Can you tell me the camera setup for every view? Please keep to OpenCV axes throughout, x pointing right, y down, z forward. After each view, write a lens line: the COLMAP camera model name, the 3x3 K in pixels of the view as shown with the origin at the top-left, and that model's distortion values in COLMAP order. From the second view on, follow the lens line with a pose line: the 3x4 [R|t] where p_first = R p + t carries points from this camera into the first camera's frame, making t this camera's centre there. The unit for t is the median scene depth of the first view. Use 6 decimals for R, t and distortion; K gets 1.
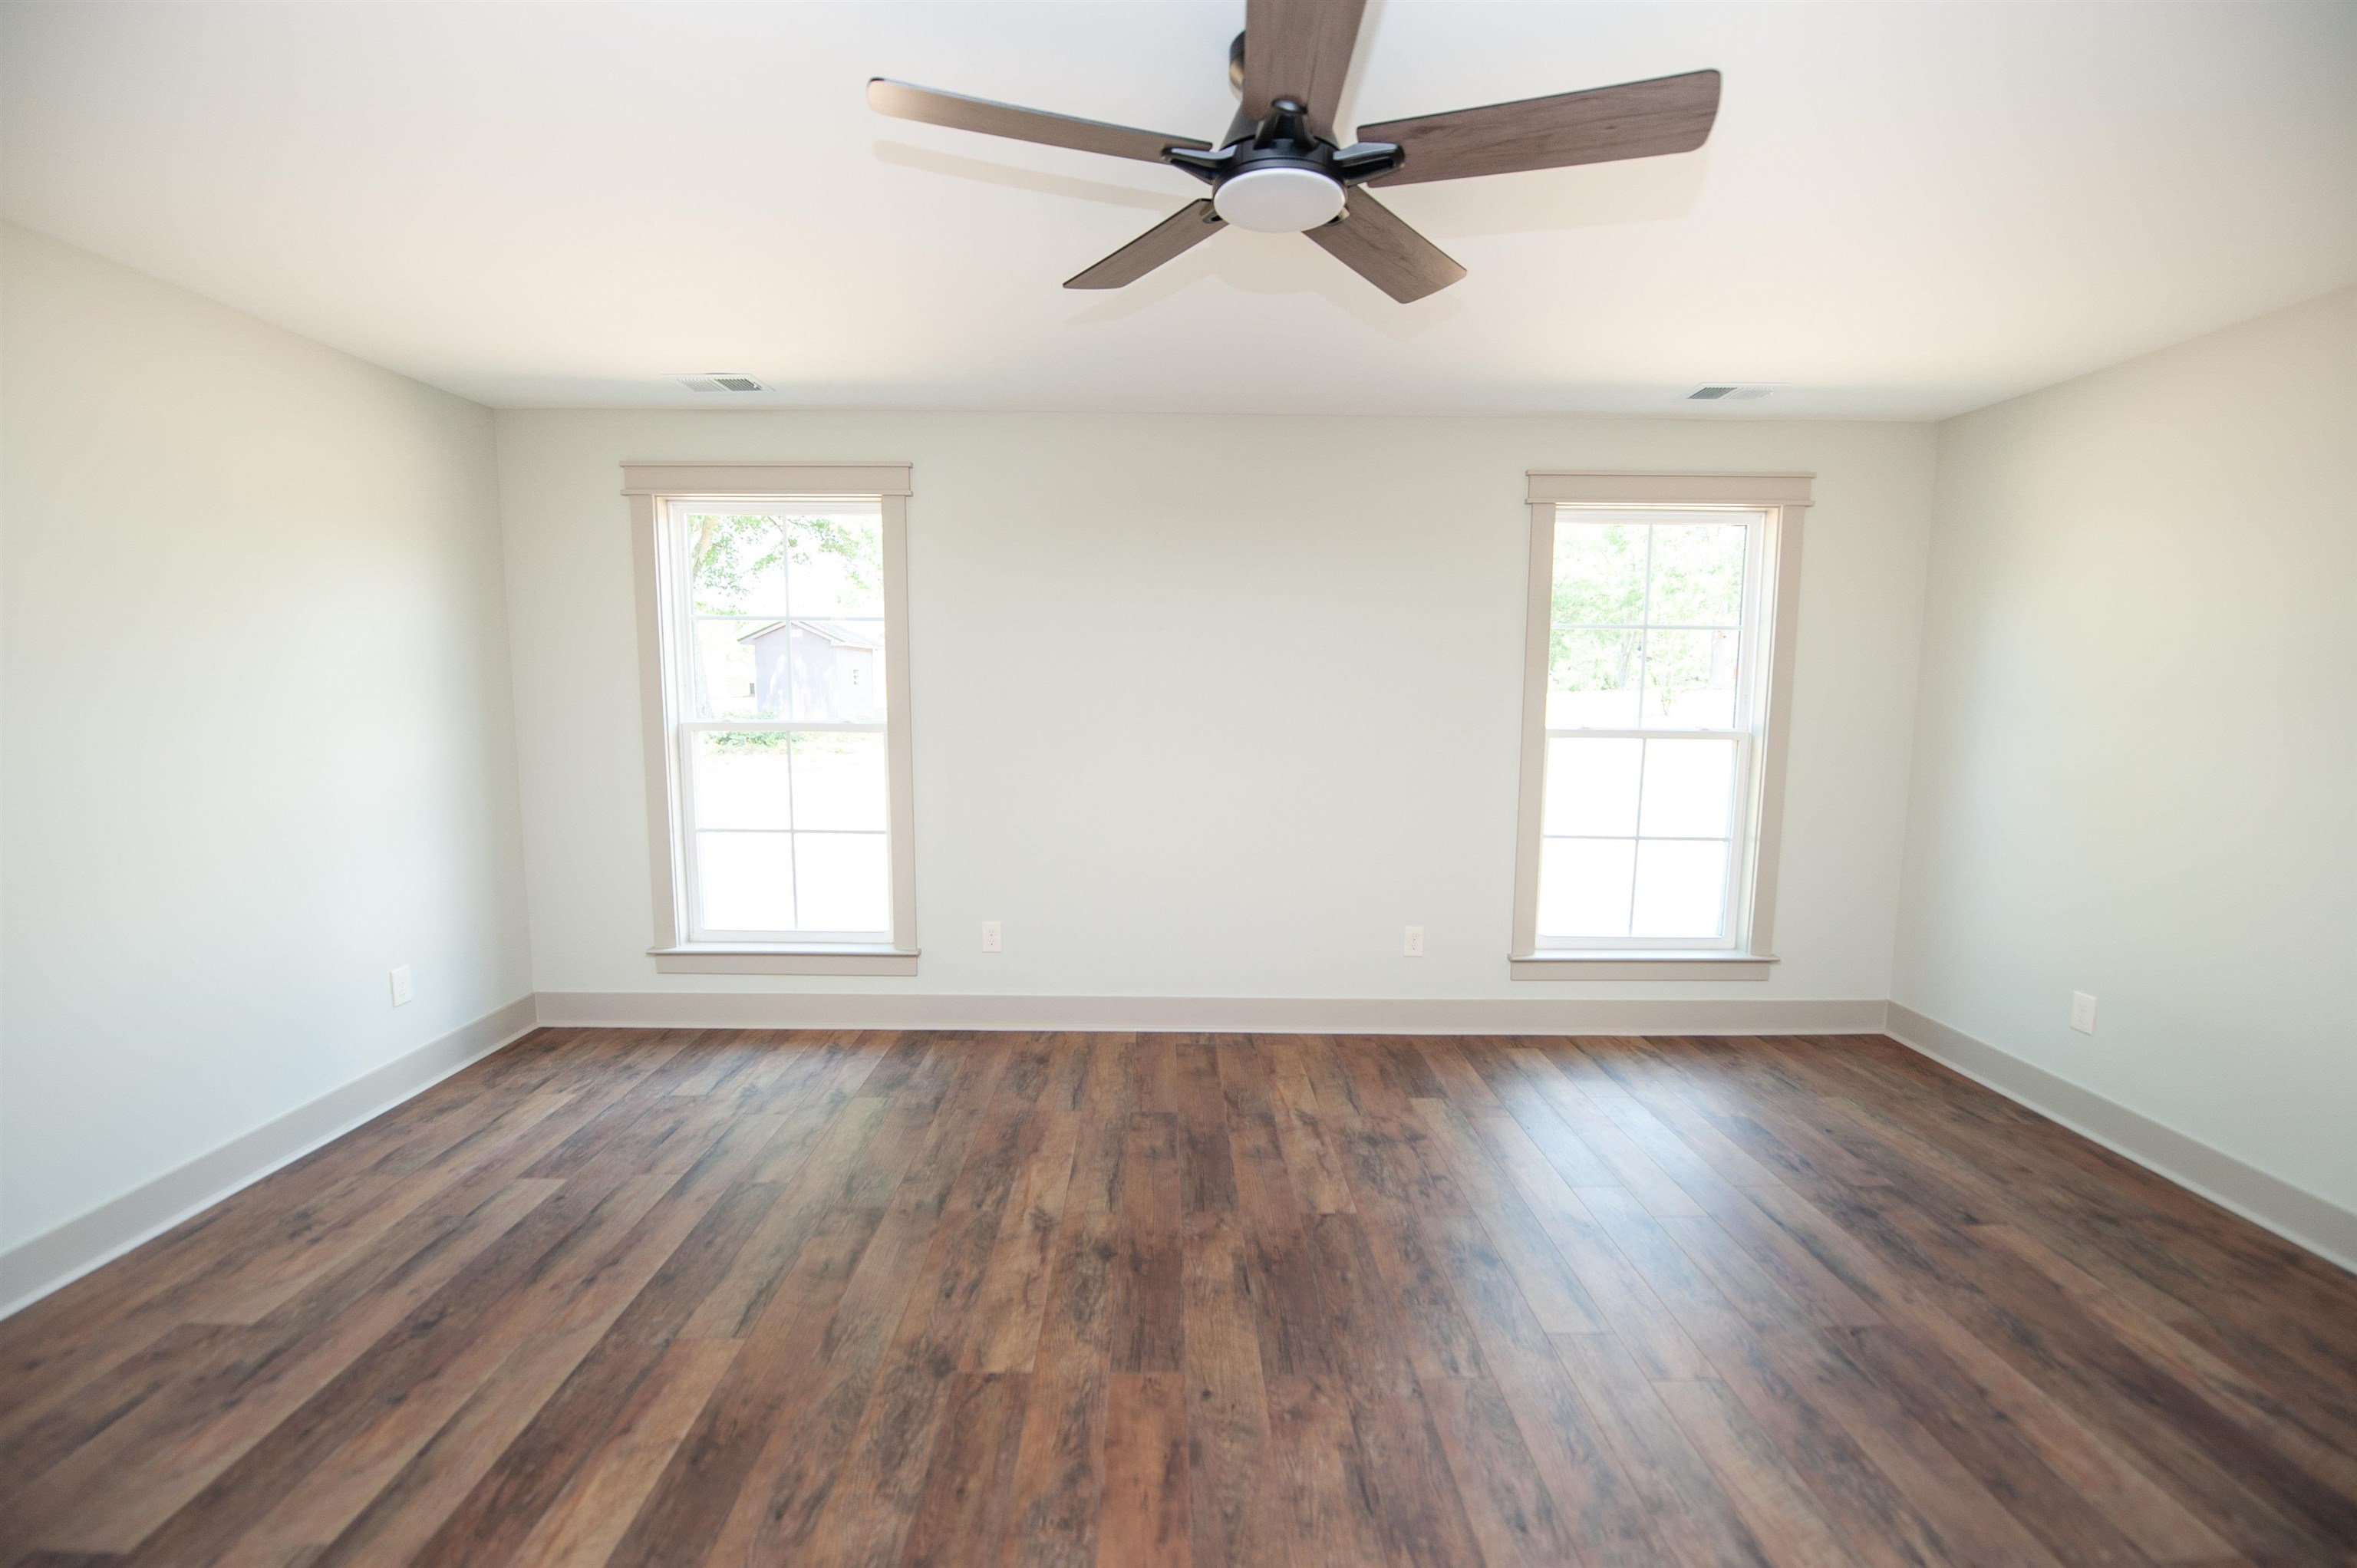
lens RADIAL K [[945.7, 0, 1179.6], [0, 945.7, 794.4], [0, 0, 1]] dist [-0.018706, -0.002110]
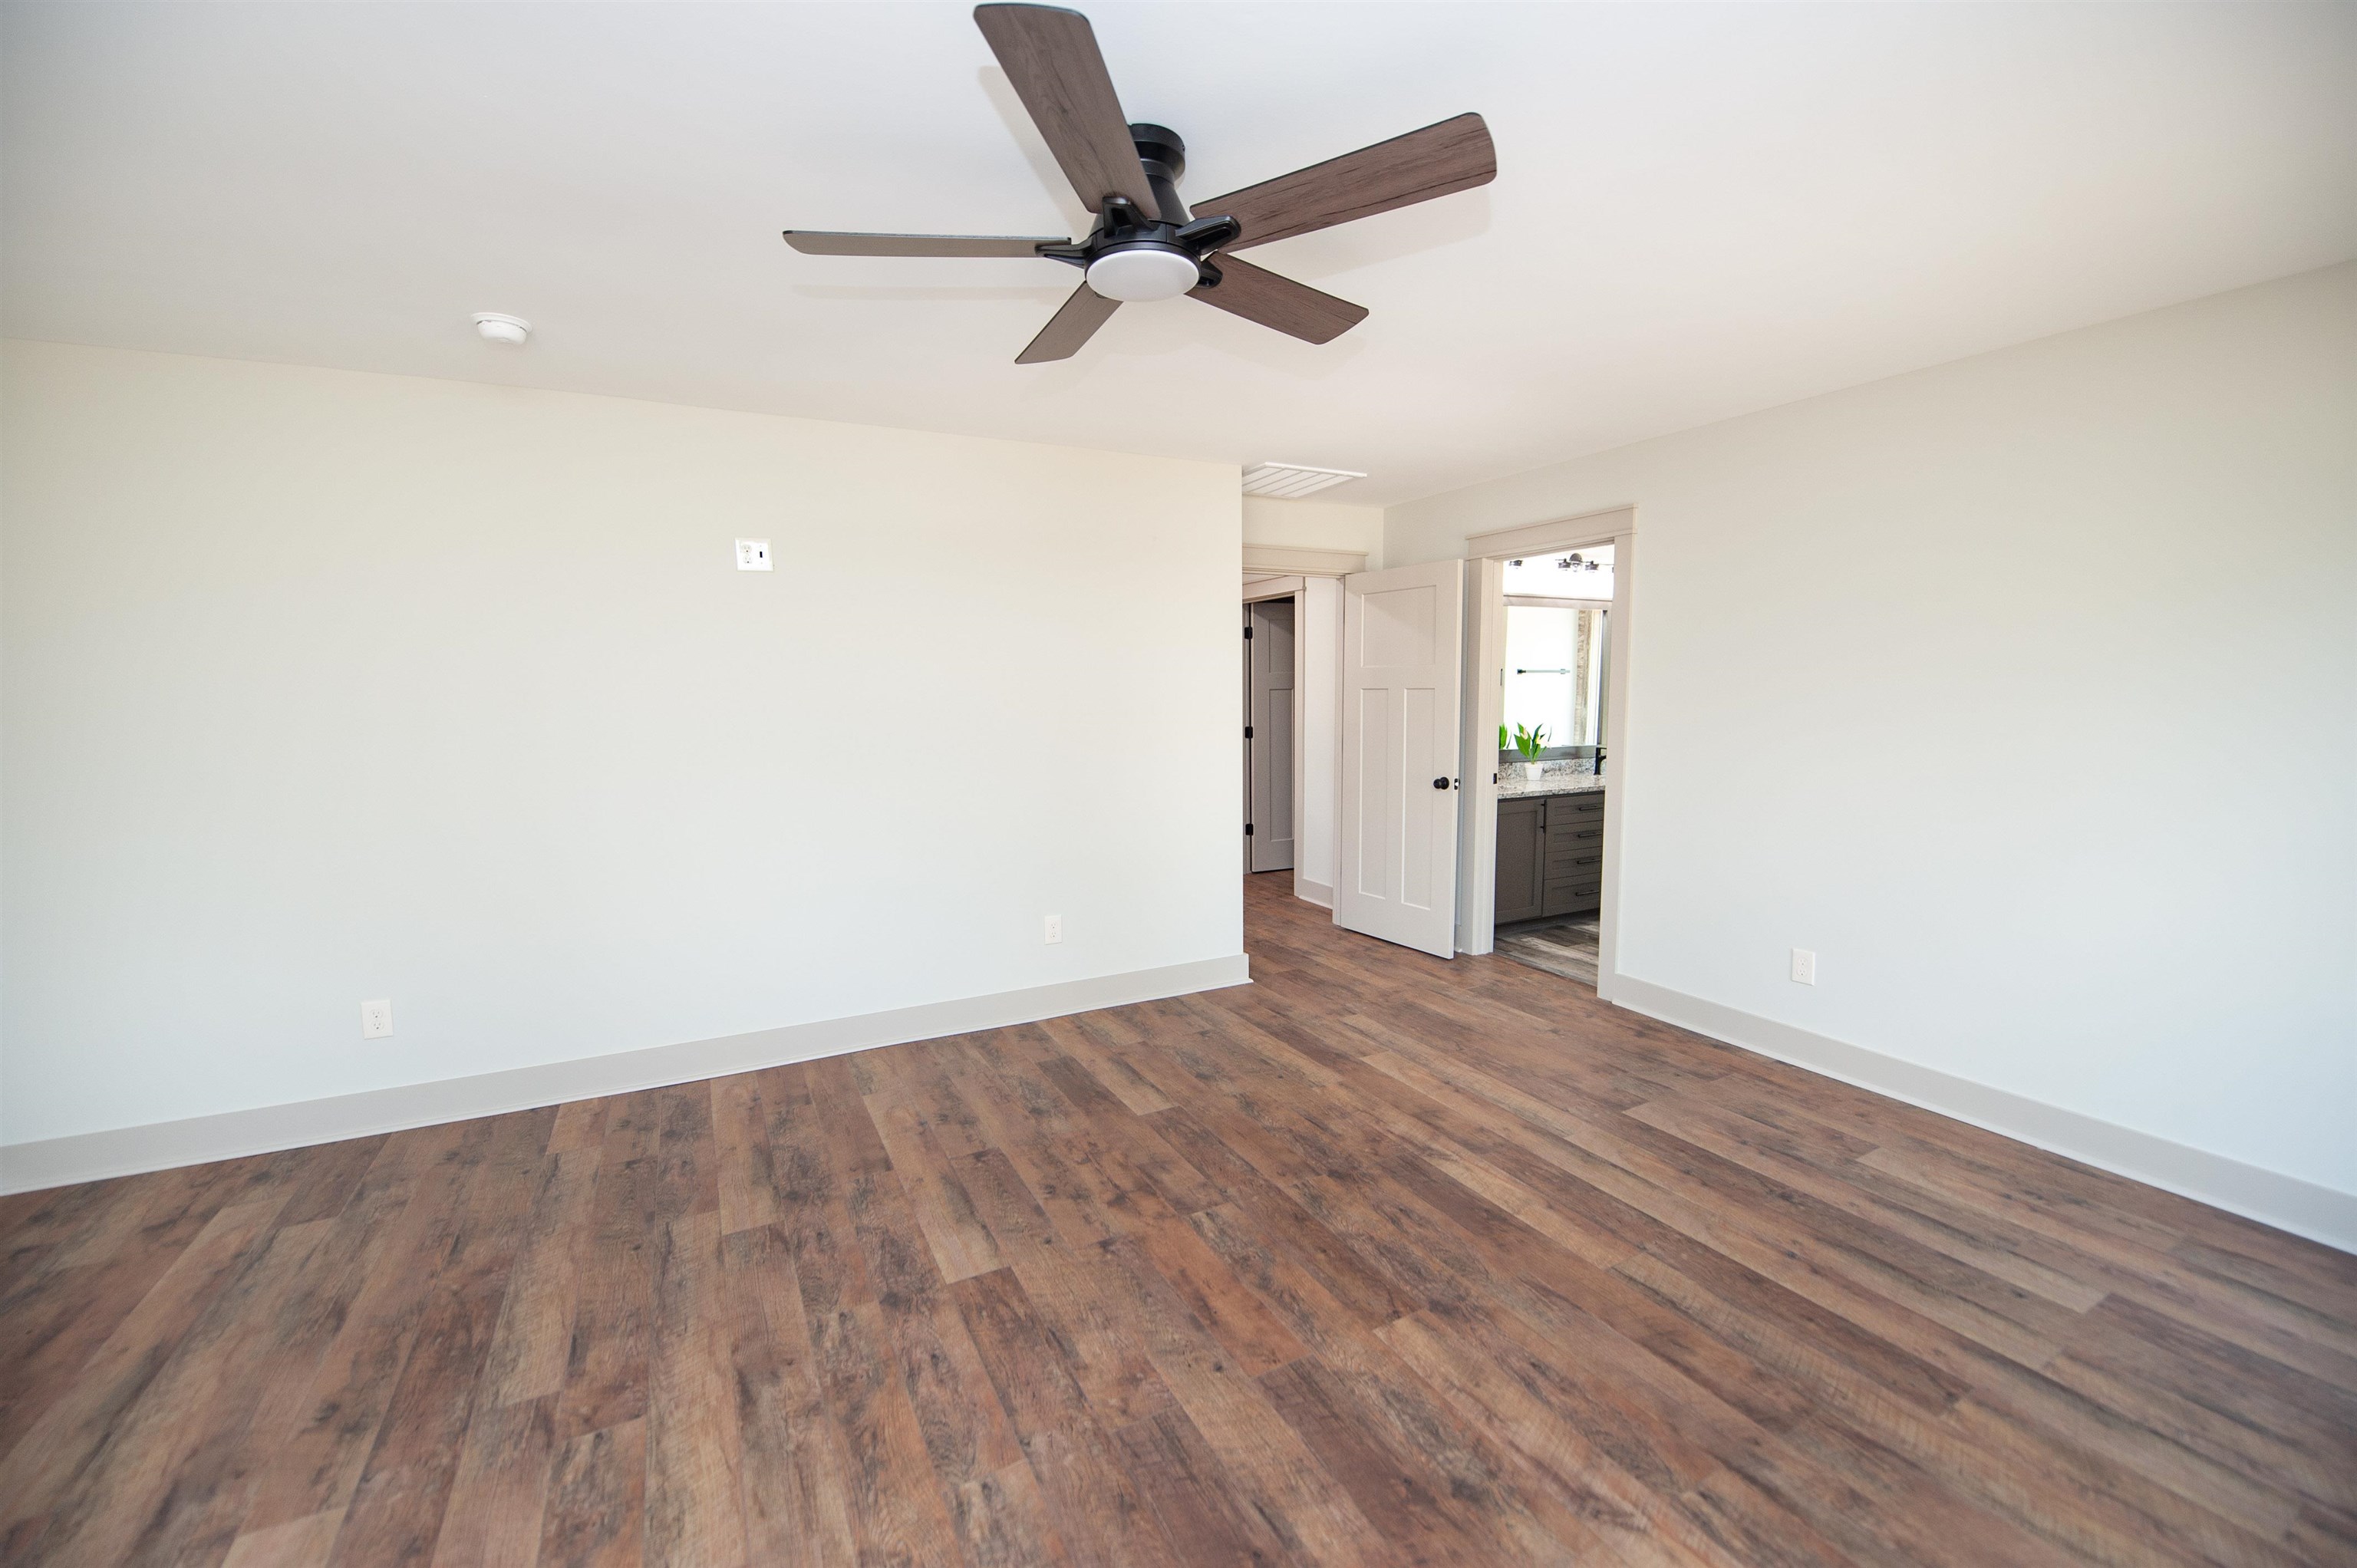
lens RADIAL K [[945.7, 0, 1190.2], [0, 945.7, 782.0], [0, 0, 1]] dist [-0.018706, -0.002110]
pose [[-0.885448, 0.049285, -0.462117, 0.459519], [-0.050719, 0.978174, 0.201504, -0.193102], [0.461962, 0.201859, -0.863623, 1.583823]]
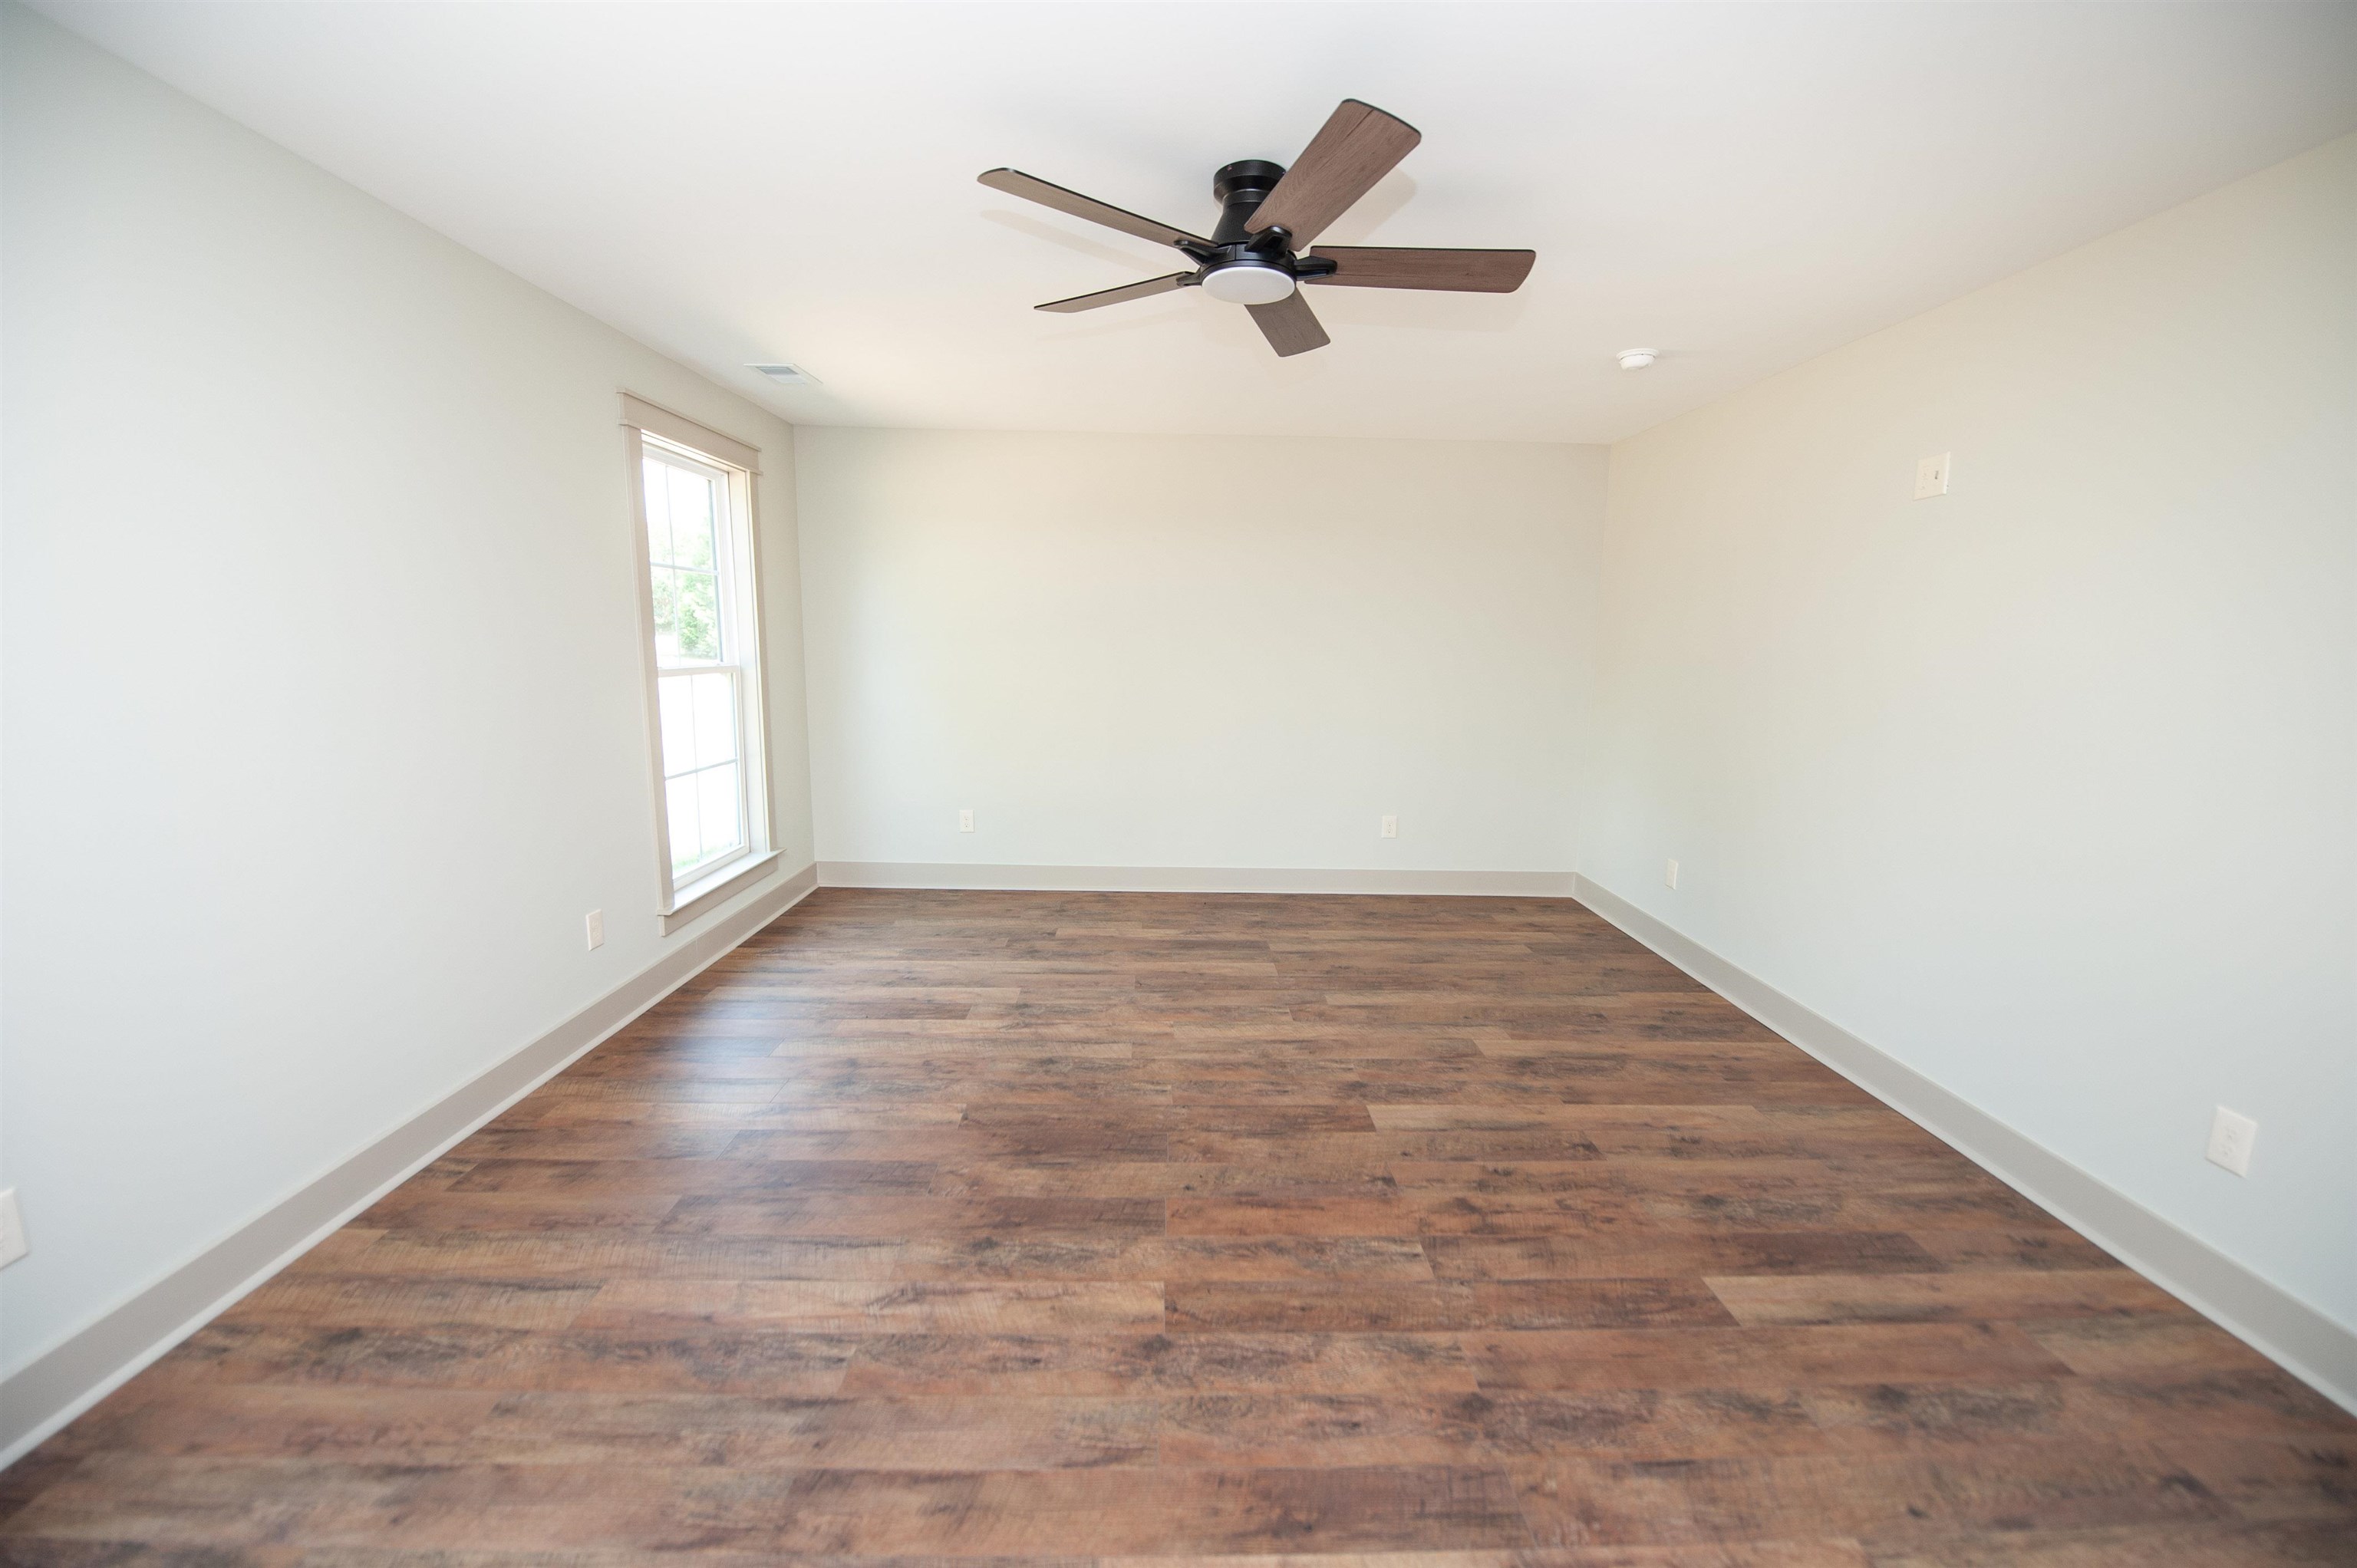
lens RADIAL K [[945.7, 0, 1170.5], [0, 945.7, 793.9], [0, 0, 1]] dist [-0.018706, -0.002110]
pose [[0.001312, -0.172064, 0.985085, -1.033286], [0.100497, 0.980121, 0.171063, -0.101662], [-0.994937, 0.098773, 0.018578, 0.851148]]
